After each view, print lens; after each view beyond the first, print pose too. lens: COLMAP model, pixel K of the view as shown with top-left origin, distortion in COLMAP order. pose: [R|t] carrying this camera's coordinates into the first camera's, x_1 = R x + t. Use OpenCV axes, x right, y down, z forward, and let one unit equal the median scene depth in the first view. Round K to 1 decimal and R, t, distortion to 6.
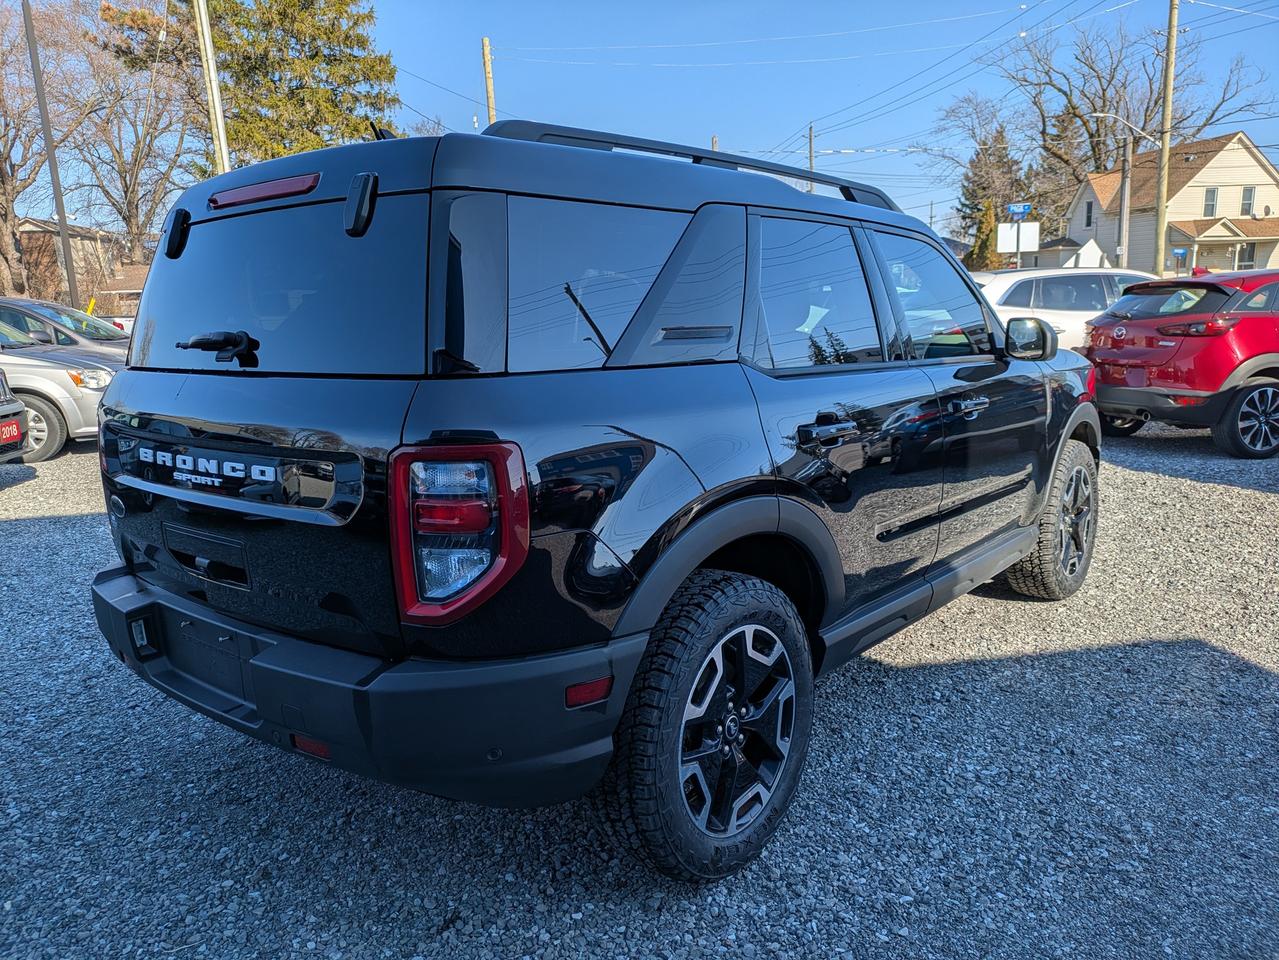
lens RADIAL K [[968.0, 0, 638.6], [0, 968.0, 471.4], [0, 0, 1]] dist [0.032215, -0.015864]
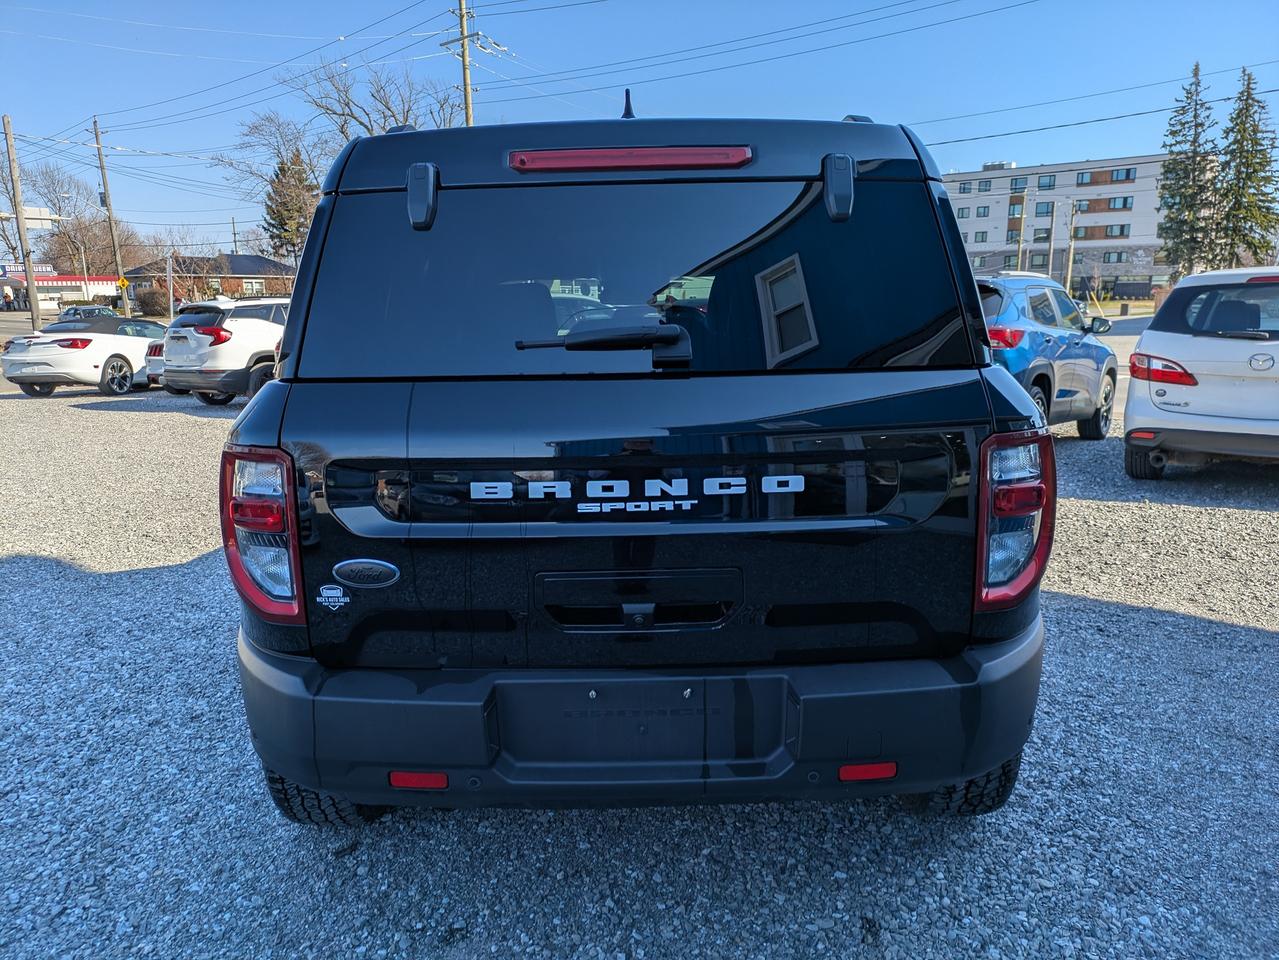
lens RADIAL K [[968.0, 0, 636.8], [0, 968.0, 476.4], [0, 0, 1]] dist [0.032215, -0.015864]
pose [[0.751176, -0.091959, 0.653665, -1.030087], [0.103070, 0.994443, 0.021455, -0.036225], [-0.652005, 0.051257, 0.756480, 0.413247]]
